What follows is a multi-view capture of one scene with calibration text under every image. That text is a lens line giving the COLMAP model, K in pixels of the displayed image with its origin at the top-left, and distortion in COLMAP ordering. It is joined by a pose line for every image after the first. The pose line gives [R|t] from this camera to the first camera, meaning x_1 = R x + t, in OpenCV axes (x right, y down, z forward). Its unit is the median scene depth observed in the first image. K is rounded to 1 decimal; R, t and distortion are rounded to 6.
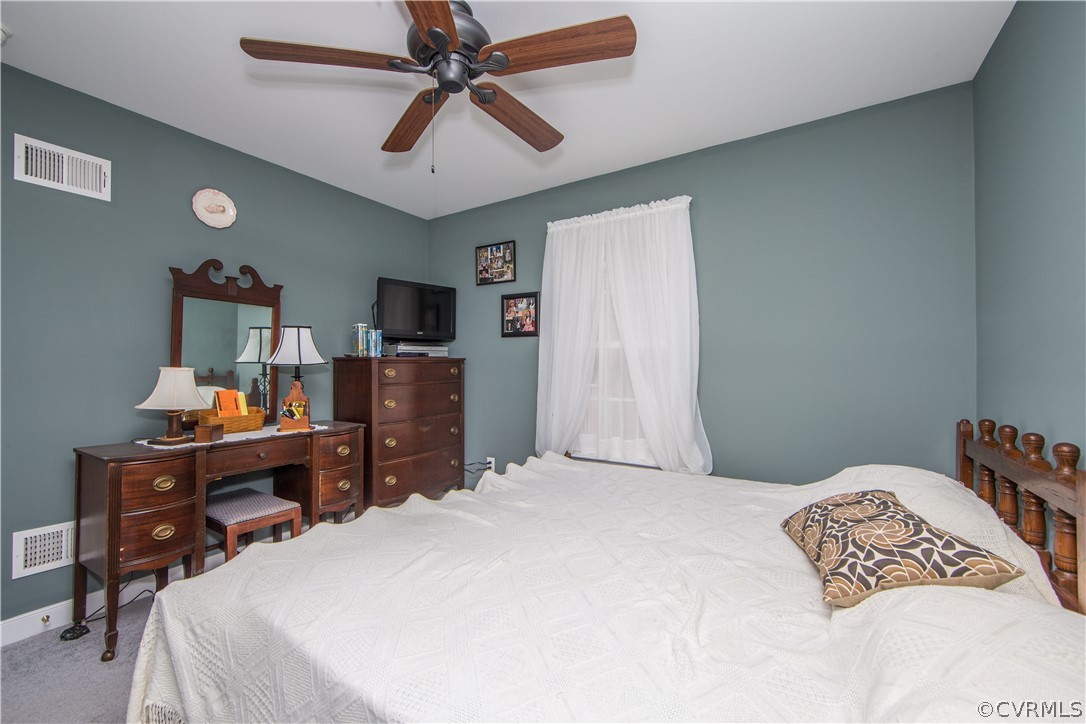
lens RADIAL K [[428.8, 0, 547.5], [0, 428.8, 365.1], [0, 0, 1]] dist [-0.006137, 0.000275]
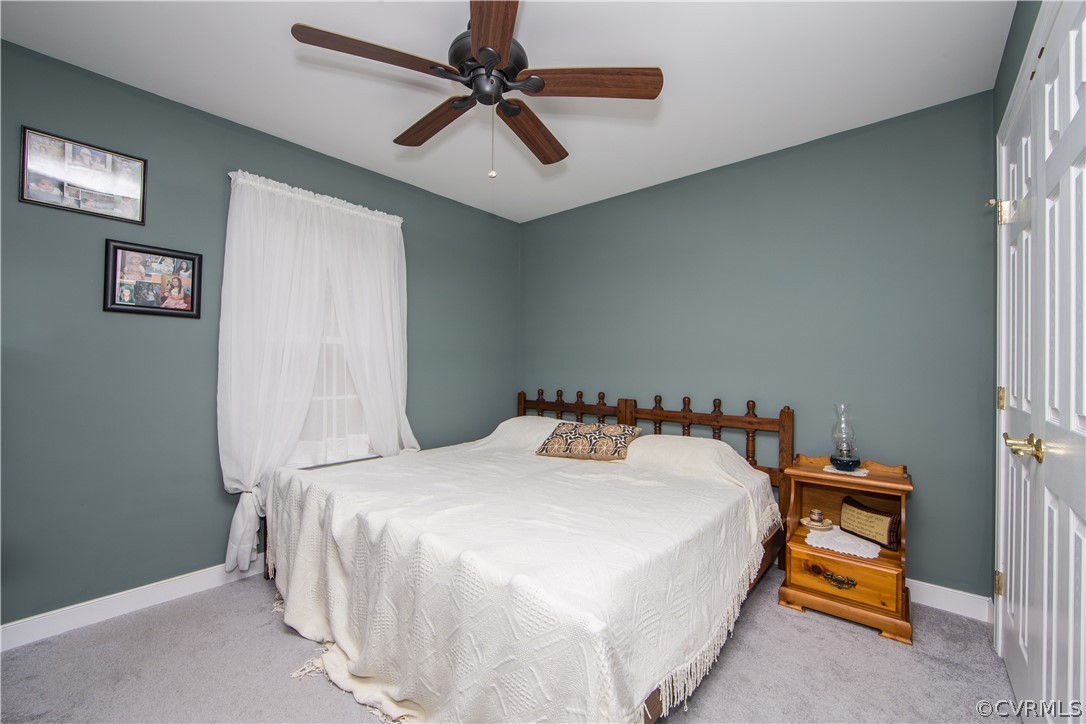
lens RADIAL K [[428.8, 0, 547.5], [0, 428.8, 365.1], [0, 0, 1]] dist [-0.006137, 0.000275]
pose [[0.150553, 0.002586, 0.988599, -0.615161], [-0.000400, 0.999997, -0.002555, 0.009454], [-0.988602, -0.000011, 0.150554, 0.336579]]
